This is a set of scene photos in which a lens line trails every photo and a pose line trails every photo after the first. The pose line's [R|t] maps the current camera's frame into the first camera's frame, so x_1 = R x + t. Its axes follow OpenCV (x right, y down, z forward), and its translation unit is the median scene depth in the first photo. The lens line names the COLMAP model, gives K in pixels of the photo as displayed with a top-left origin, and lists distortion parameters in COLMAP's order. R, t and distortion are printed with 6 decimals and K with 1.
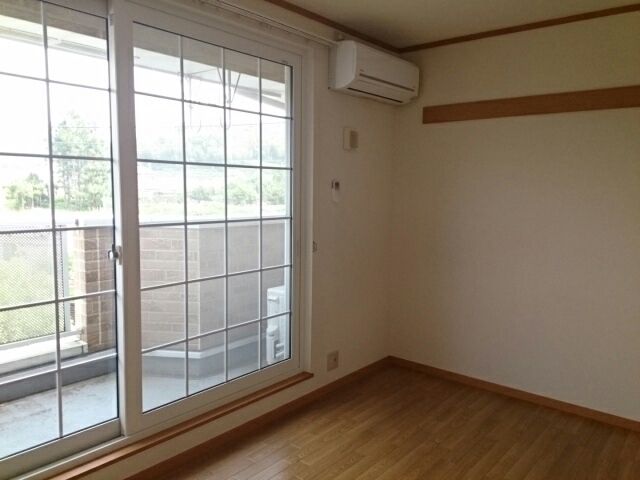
lens RADIAL K [[503.0, 0, 320.0], [0, 503.0, 240.0], [0, 0, 1]] dist [0.001950, 0.000515]
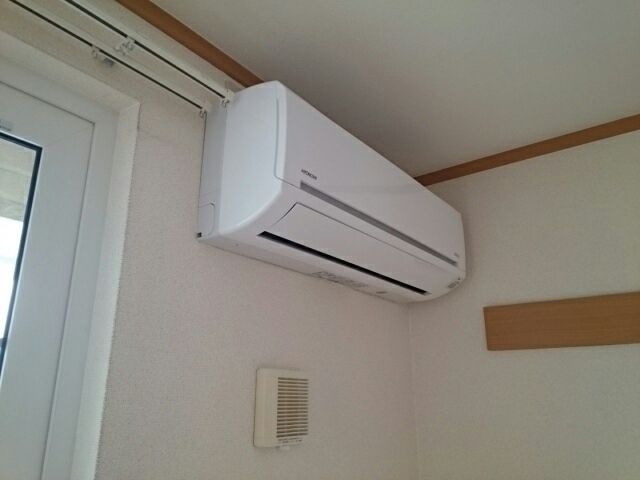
lens RADIAL K [[503.0, 0, 320.0], [0, 503.0, 240.0], [0, 0, 1]] dist [0.001950, 0.000515]
pose [[0.998787, 0.007538, 0.048656, 0.065228], [0.012299, 0.918684, -0.394802, -0.165203], [-0.047675, 0.394921, 0.917477, 0.651007]]
